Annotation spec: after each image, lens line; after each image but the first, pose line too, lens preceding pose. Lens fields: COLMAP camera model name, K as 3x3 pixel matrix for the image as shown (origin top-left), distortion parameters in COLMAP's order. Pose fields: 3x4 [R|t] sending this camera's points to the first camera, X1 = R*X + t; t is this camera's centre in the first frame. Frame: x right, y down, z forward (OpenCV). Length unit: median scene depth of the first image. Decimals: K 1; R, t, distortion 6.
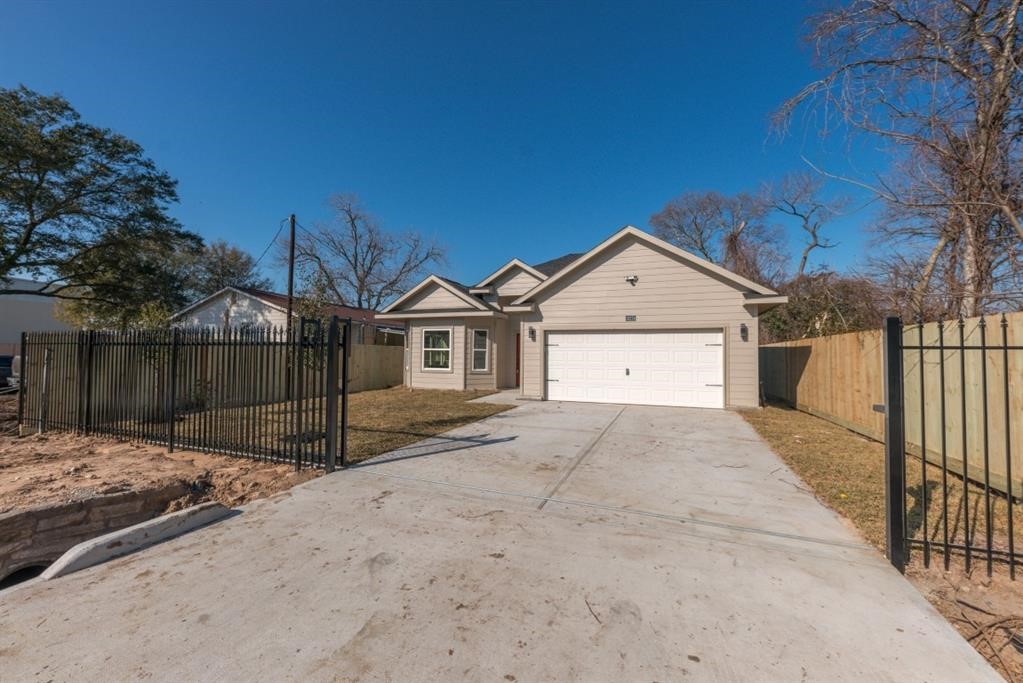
lens RADIAL K [[407.0, 0, 512.7], [0, 407.0, 342.9], [0, 0, 1]] dist [0.011709, -0.004031]
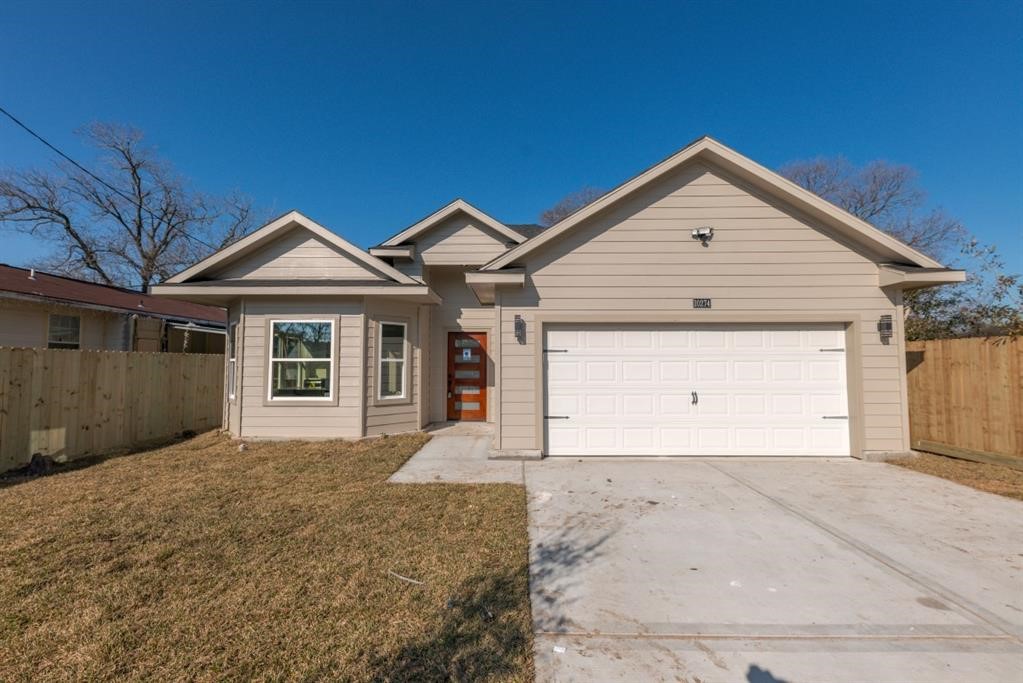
lens RADIAL K [[407.0, 0, 512.7], [0, 407.0, 342.9], [0, 0, 1]] dist [0.011709, -0.004031]
pose [[0.936410, 0.006772, 0.350842, -0.120495], [-0.000516, 0.999839, -0.017921, 0.003751], [-0.350907, 0.016600, 0.936263, 0.437246]]
